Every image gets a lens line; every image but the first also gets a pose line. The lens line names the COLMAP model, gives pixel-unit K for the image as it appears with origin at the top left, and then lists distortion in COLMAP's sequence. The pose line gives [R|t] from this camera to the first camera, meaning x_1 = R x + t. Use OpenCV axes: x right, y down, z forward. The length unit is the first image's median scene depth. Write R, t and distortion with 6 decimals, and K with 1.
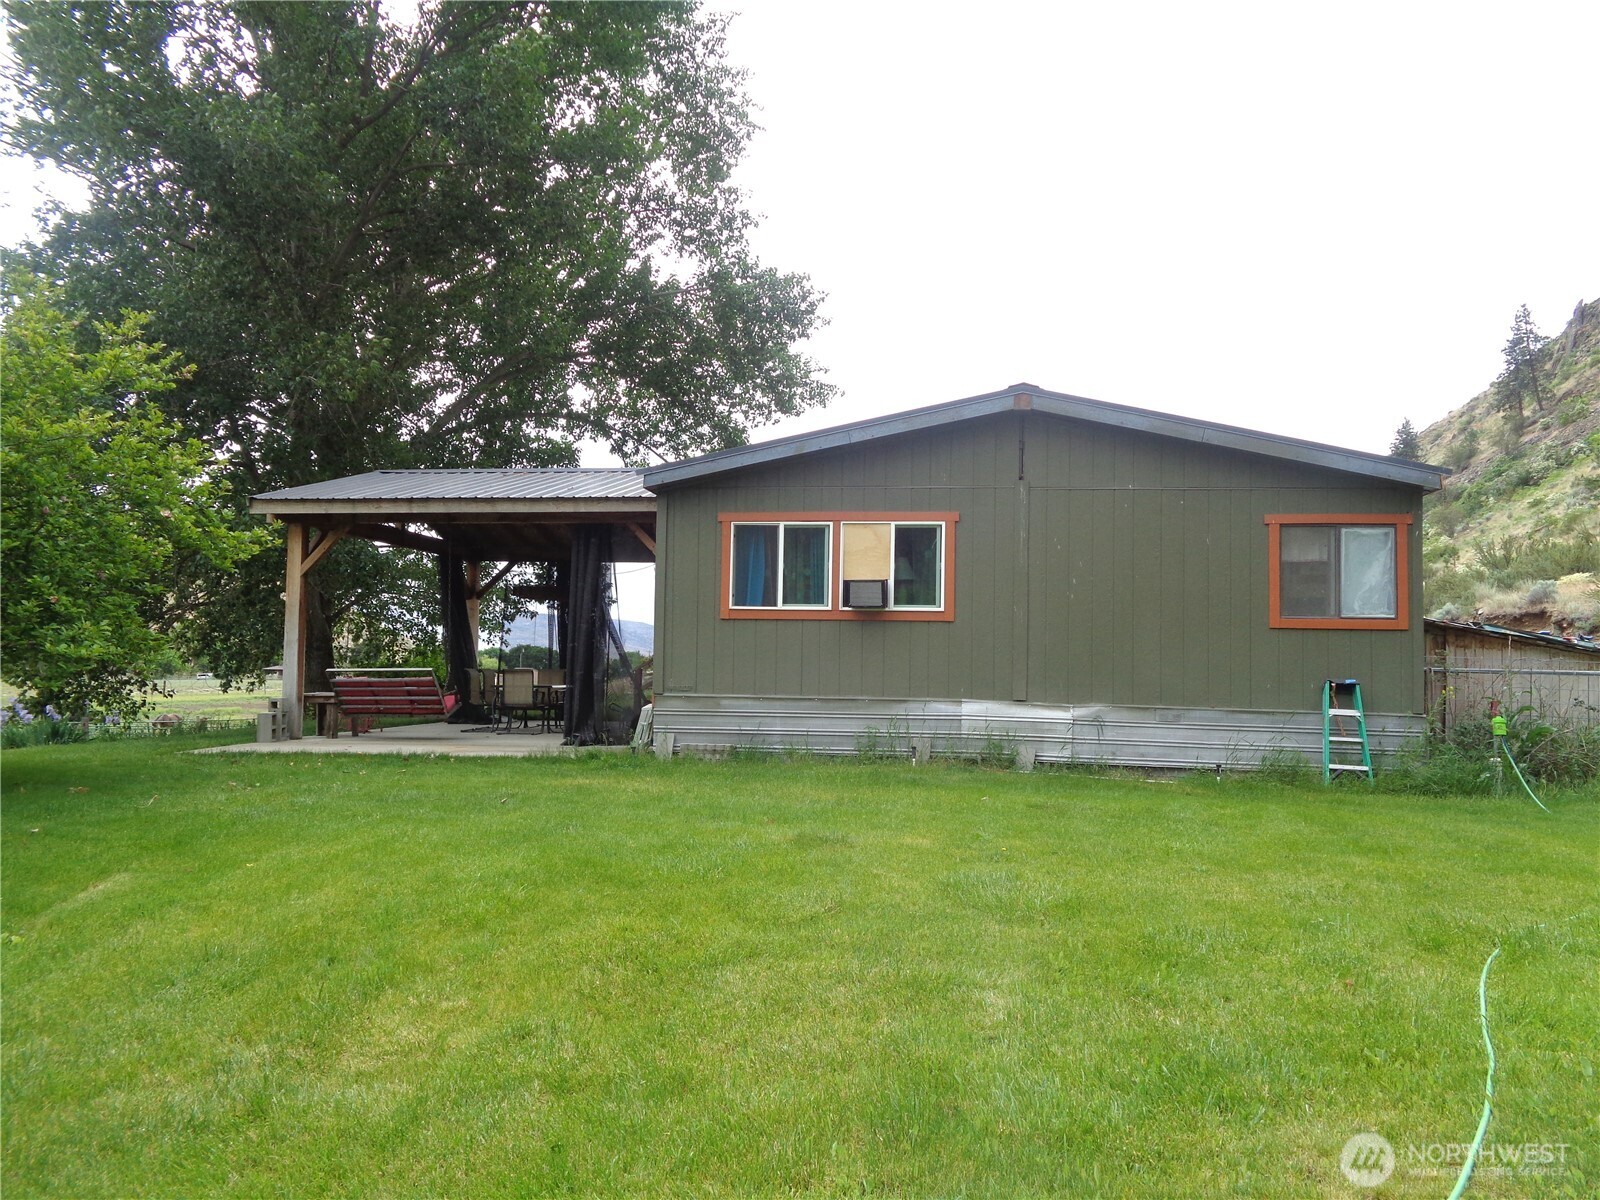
lens RADIAL K [[1191.8, 0, 800.0], [0, 1191.8, 600.0], [0, 0, 1]] dist [0.005355, 0.004653]
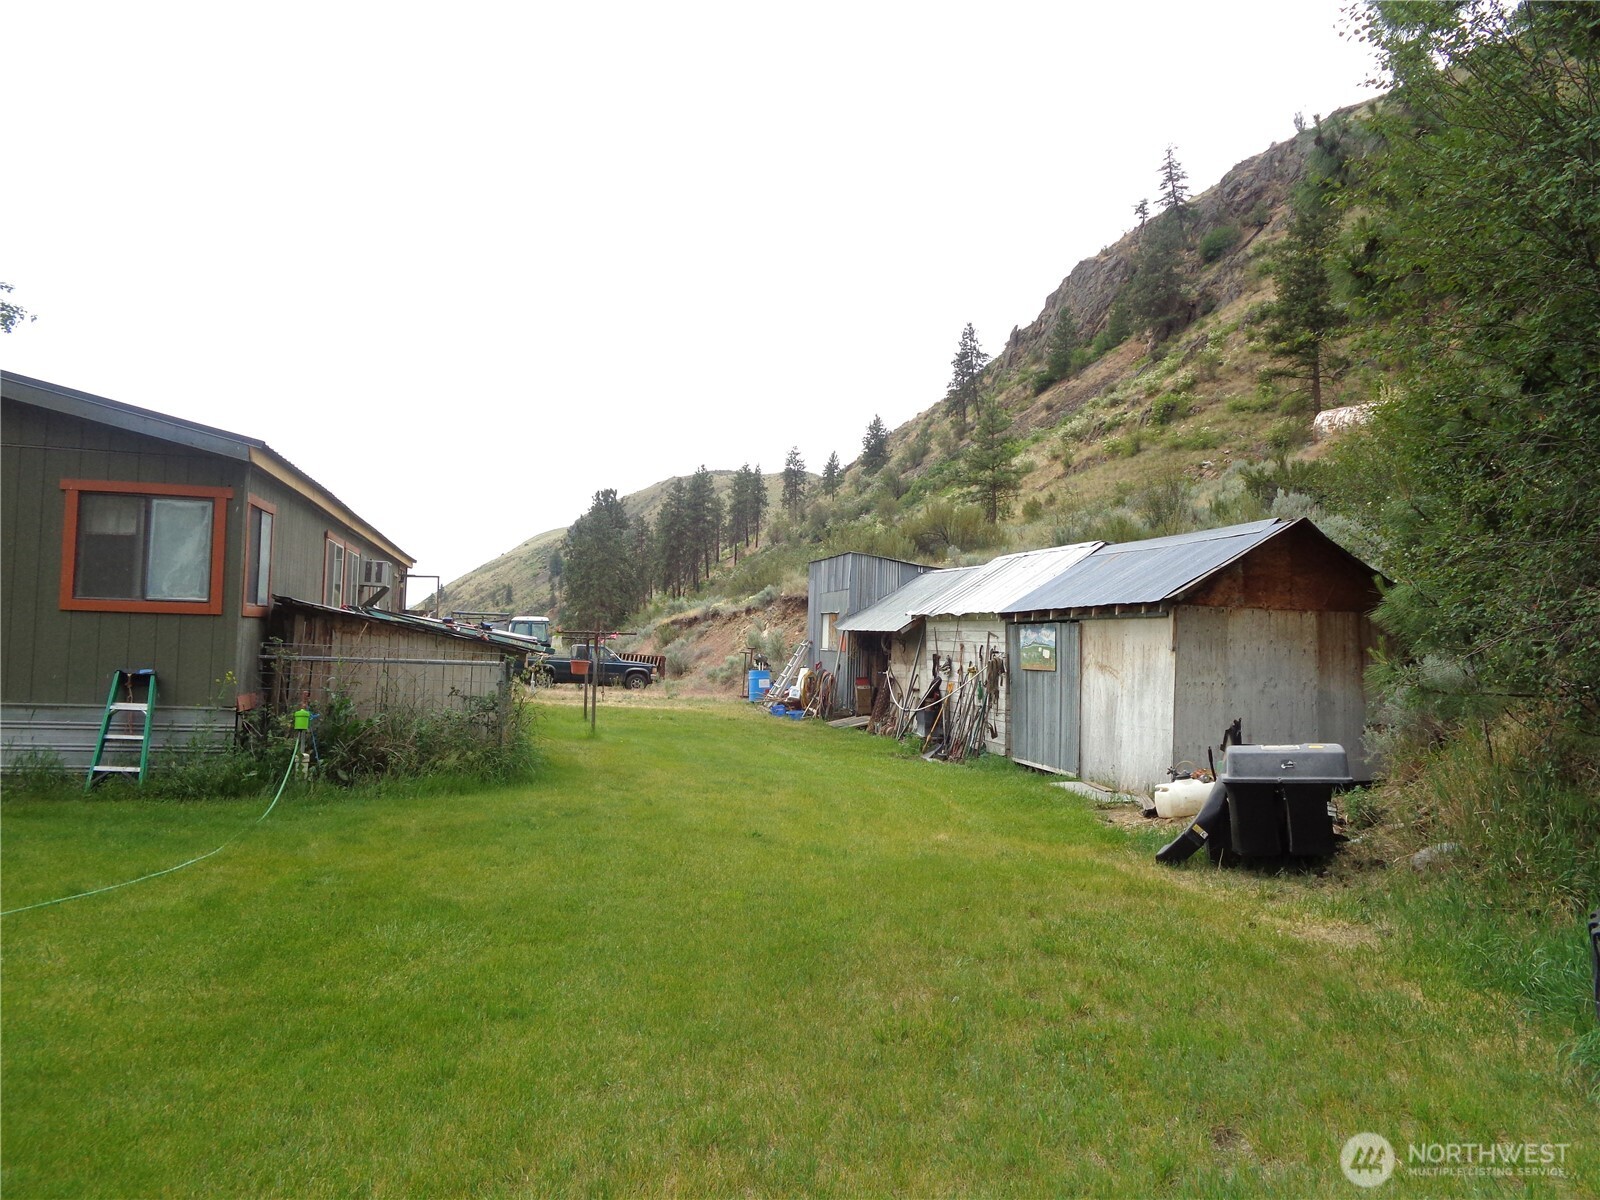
lens RADIAL K [[1231.3, 0, 800.0], [0, 1231.3, 600.0], [0, 0, 1]] dist [0.005374, 0.006765]
pose [[0.918119, 0.021246, 0.395734, 0.536009], [-0.029797, 0.999436, 0.015472, -0.013713], [-0.395182, -0.025996, 0.918235, -0.037919]]
